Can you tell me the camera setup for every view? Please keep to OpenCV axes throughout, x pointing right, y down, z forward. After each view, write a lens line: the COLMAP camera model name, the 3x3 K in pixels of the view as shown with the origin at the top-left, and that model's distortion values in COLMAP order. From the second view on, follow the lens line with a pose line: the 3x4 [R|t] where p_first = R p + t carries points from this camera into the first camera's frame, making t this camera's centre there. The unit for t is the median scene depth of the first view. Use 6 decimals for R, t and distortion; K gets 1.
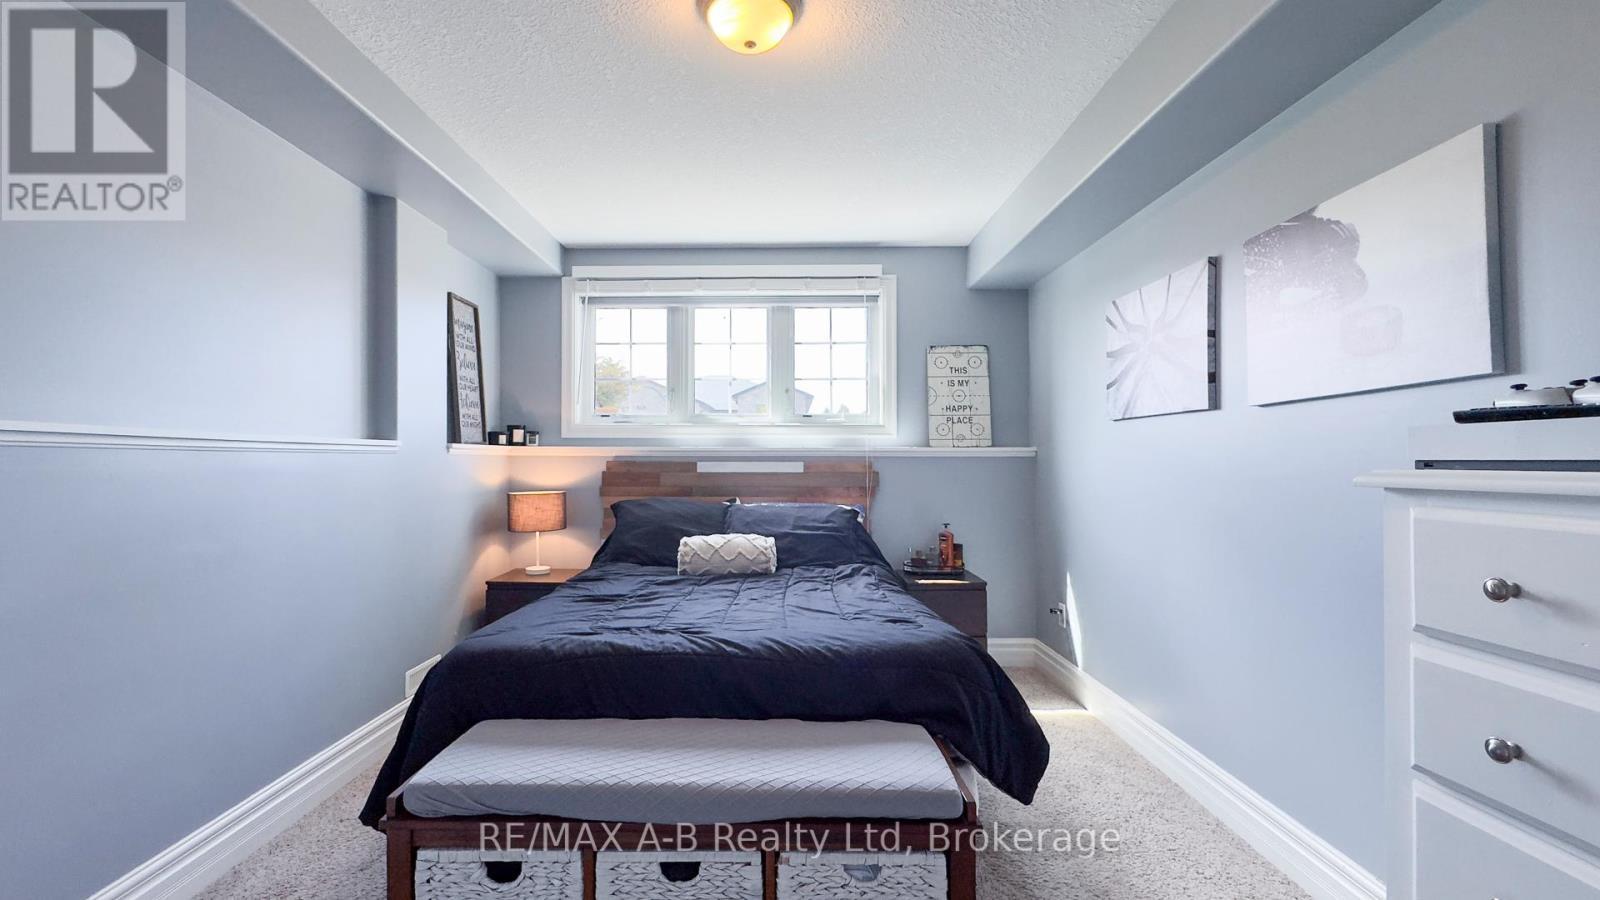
lens RADIAL K [[720.1, 0, 836.5], [0, 720.1, 458.1], [0, 0, 1]] dist [0.000361, 0.000360]
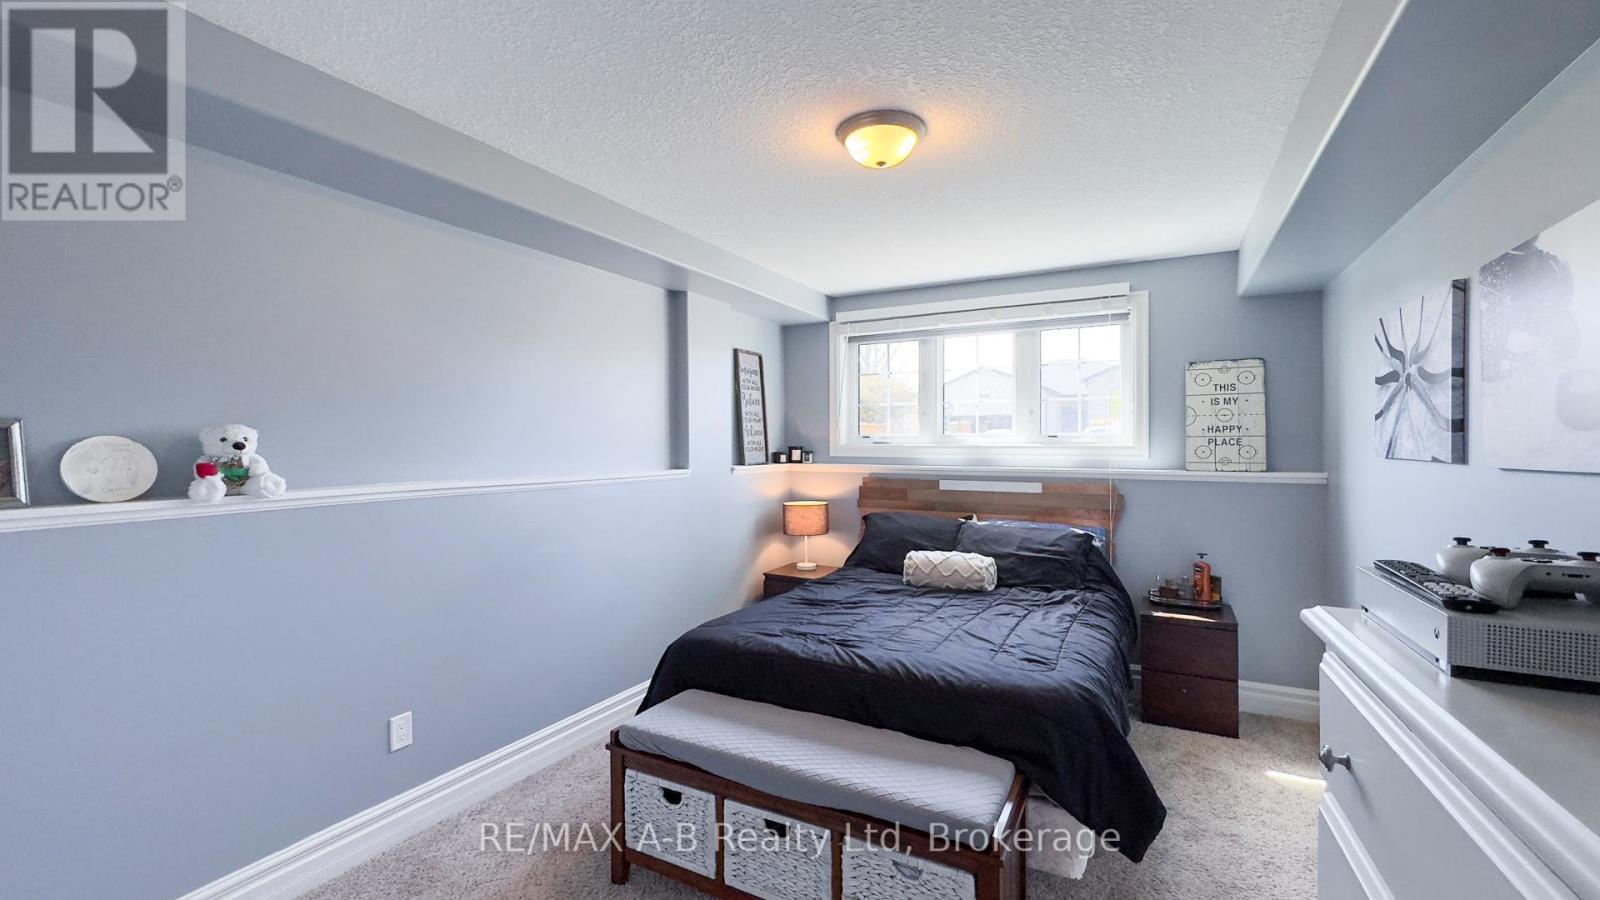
lens RADIAL K [[720.1, 0, 836.5], [0, 720.1, 458.1], [0, 0, 1]] dist [0.000361, 0.000360]
pose [[0.879880, 0.024146, -0.474582, 0.207761], [-0.010788, 0.999466, 0.030850, -0.066509], [0.475074, -0.022024, 0.879670, -0.047411]]
